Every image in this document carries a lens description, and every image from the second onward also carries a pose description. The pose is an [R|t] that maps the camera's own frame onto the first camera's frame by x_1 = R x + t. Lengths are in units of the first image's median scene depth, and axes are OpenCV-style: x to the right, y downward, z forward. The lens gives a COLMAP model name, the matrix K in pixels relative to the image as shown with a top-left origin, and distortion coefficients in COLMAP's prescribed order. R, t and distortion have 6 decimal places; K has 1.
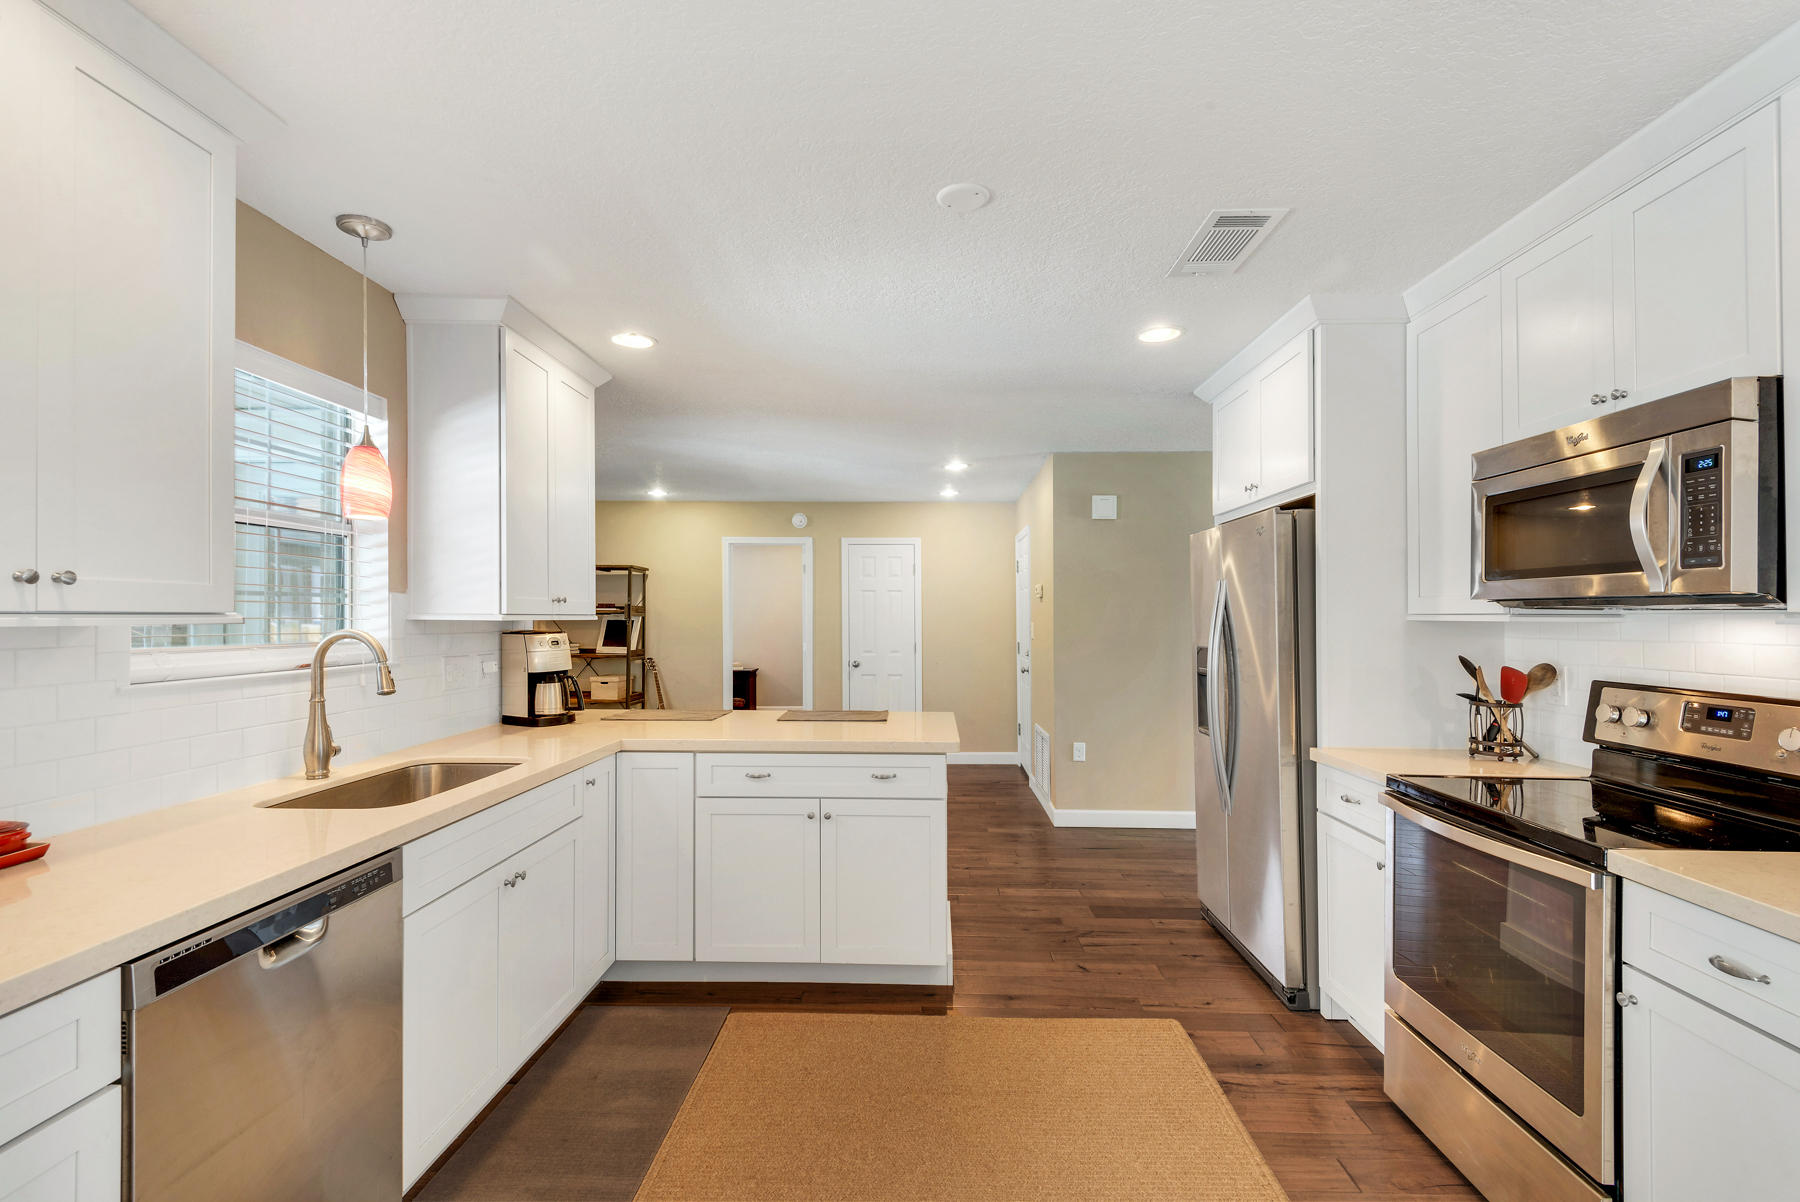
lens RADIAL K [[809.3, 0, 900.8], [0, 809.3, 614.9], [0, 0, 1]] dist [0.029781, -0.020908]
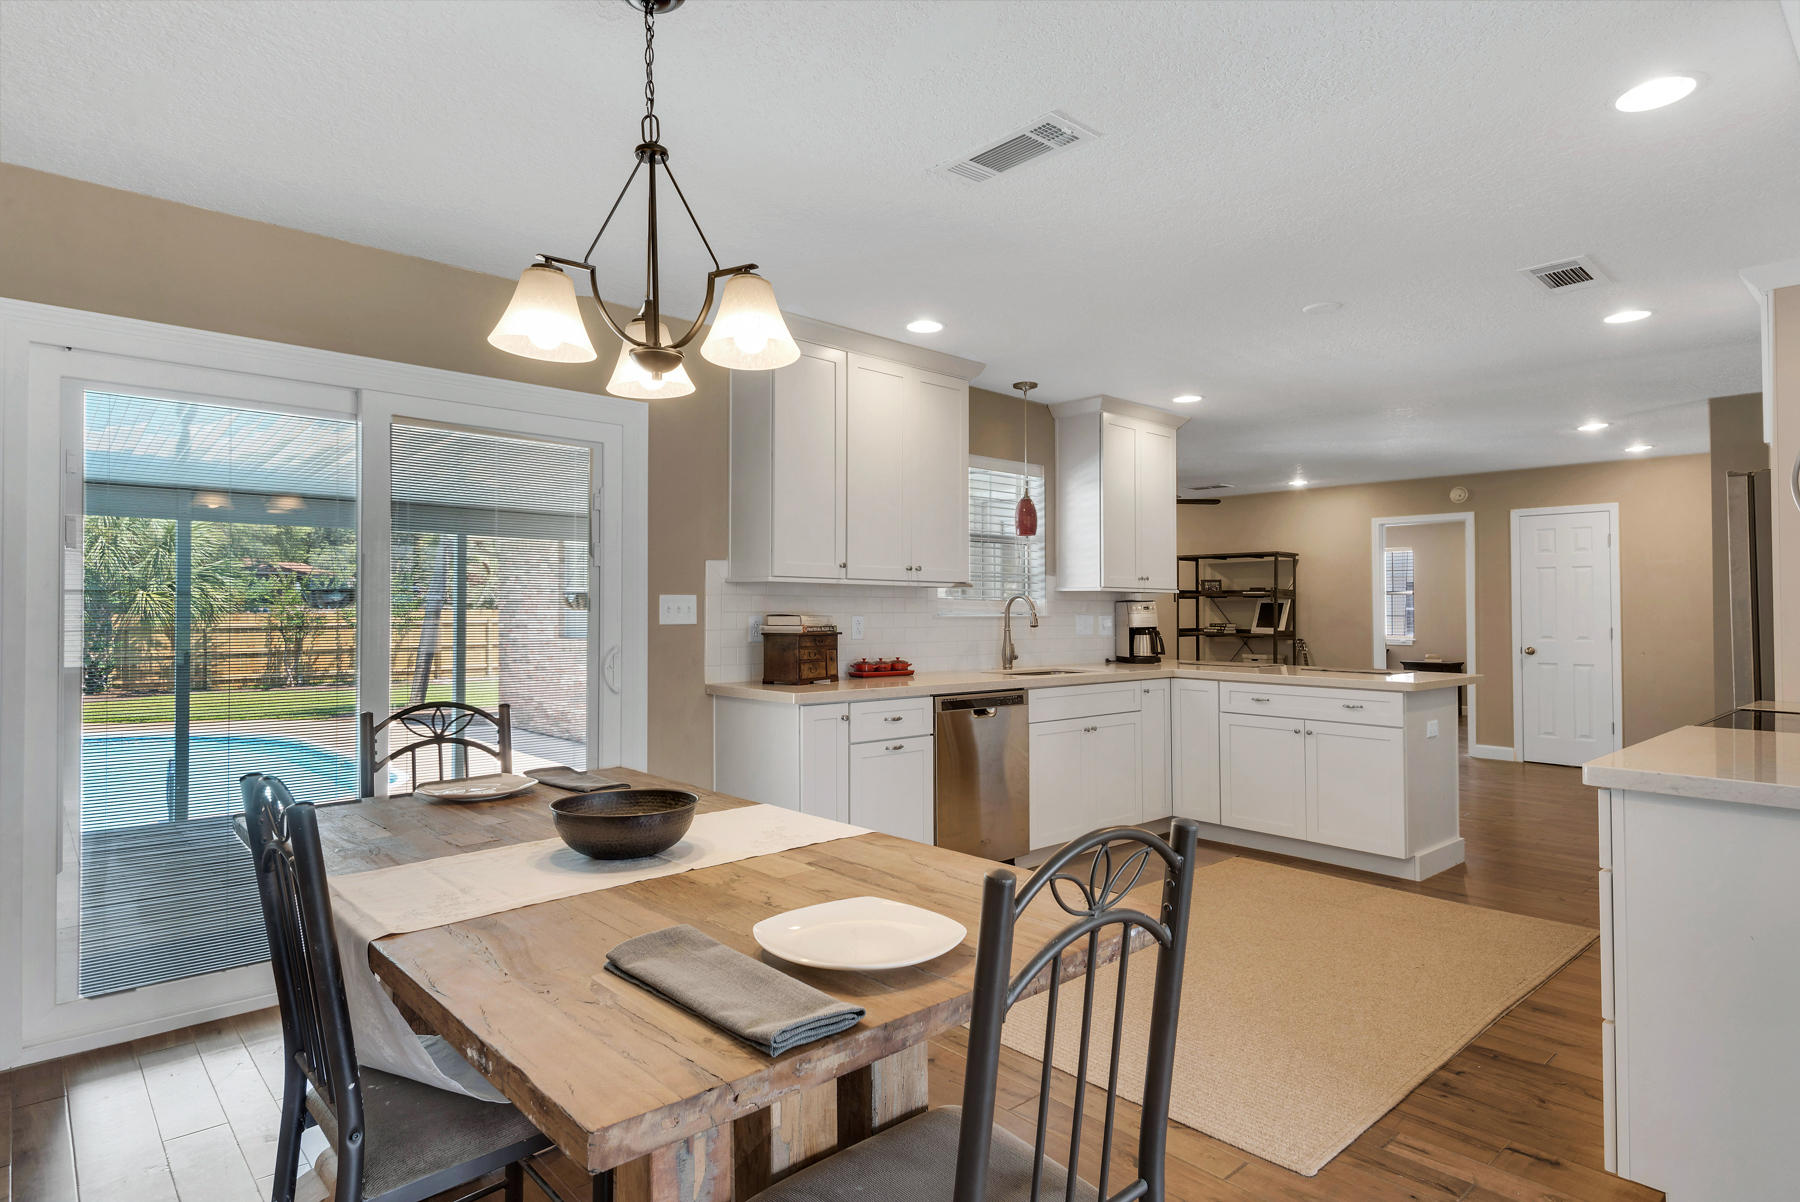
lens RADIAL K [[964.3, 0, 899.1], [0, 964.3, 584.4], [0, 0, 1]] dist [0.031667, -0.000969]
pose [[0.693138, -0.021923, -0.720471, 0.648738], [0.000794, 0.999560, -0.029652, 0.053178], [0.720804, 0.019981, 0.692851, -0.662553]]
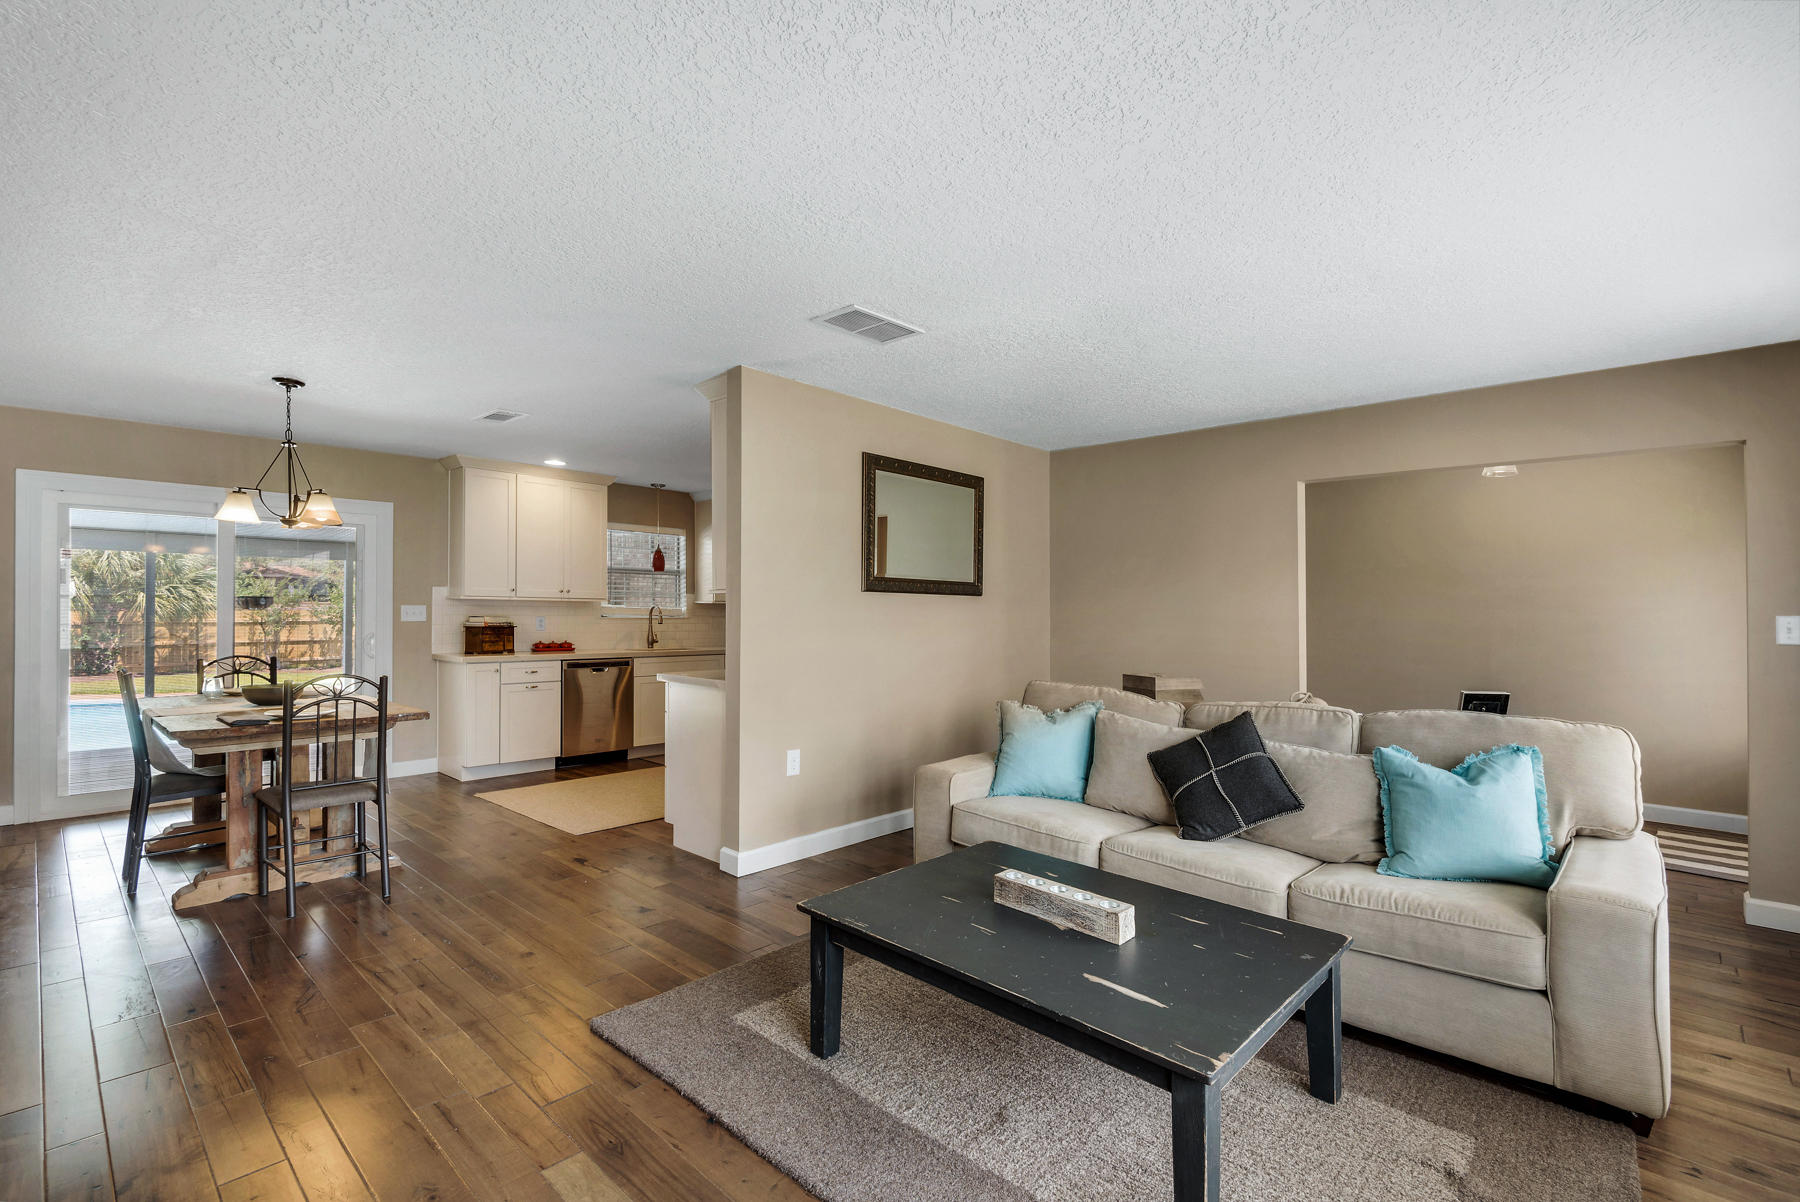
lens RADIAL K [[809.3, 0, 900.8], [0, 809.3, 614.9], [0, 0, 1]] dist [0.029781, -0.020908]
pose [[0.750380, 0.004734, -0.660990, 1.916553], [-0.005454, 0.999985, 0.000971, 0.042053], [0.660985, 0.002876, 0.750394, -0.705459]]
